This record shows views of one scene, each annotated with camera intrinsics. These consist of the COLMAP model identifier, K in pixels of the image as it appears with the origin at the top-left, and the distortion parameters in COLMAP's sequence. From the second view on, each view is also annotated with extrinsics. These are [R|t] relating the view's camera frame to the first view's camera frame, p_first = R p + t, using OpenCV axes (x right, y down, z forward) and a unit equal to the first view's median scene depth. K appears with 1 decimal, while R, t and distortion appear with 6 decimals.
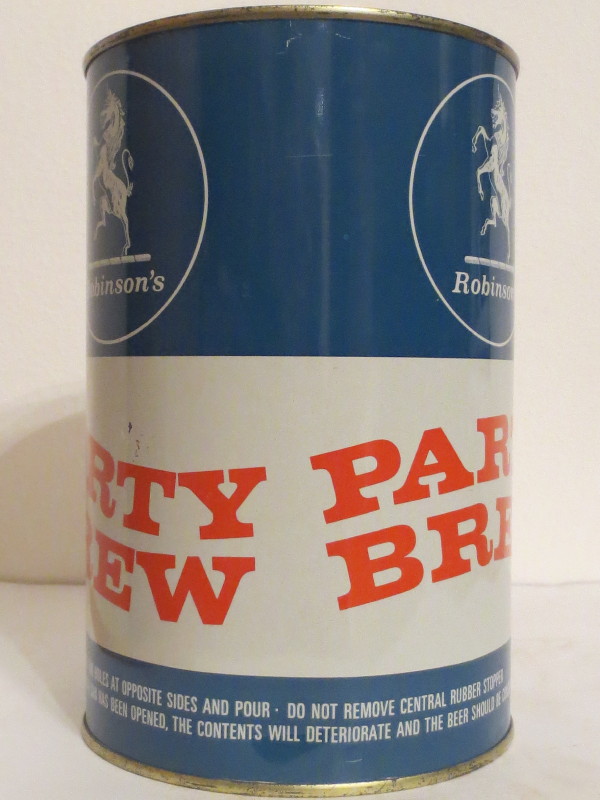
lens RADIAL K [[563.3, 0, 318.5], [0, 563.3, 399.4], [0, 0, 1]] dist [0.000037, -0.001893]
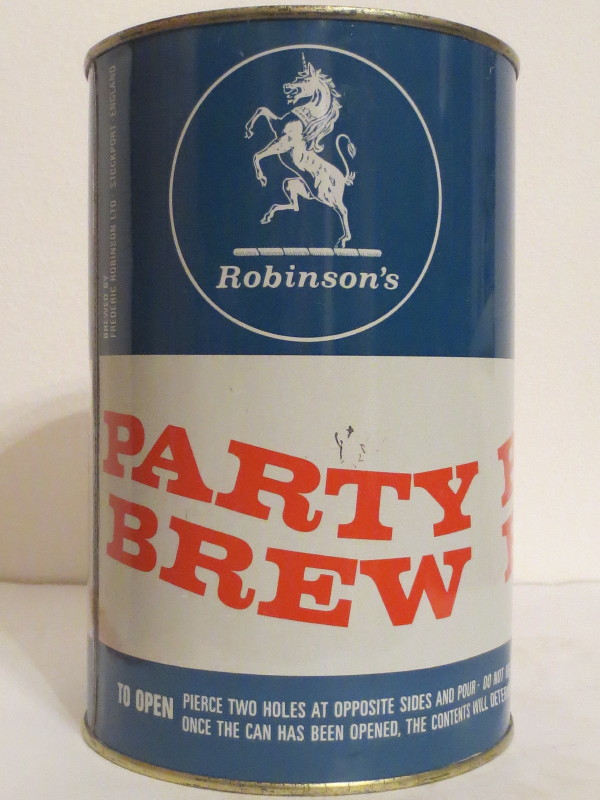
lens RADIAL K [[561.1, 0, 300.0], [0, 561.1, 400.0], [0, 0, 1]] dist [-0.001650, 0.003795]
pose [[0.873341, -0.024869, 0.486473, -0.885972], [0.022867, 0.999688, 0.010052, -0.014079], [-0.486572, 0.002345, 0.873638, 0.226309]]
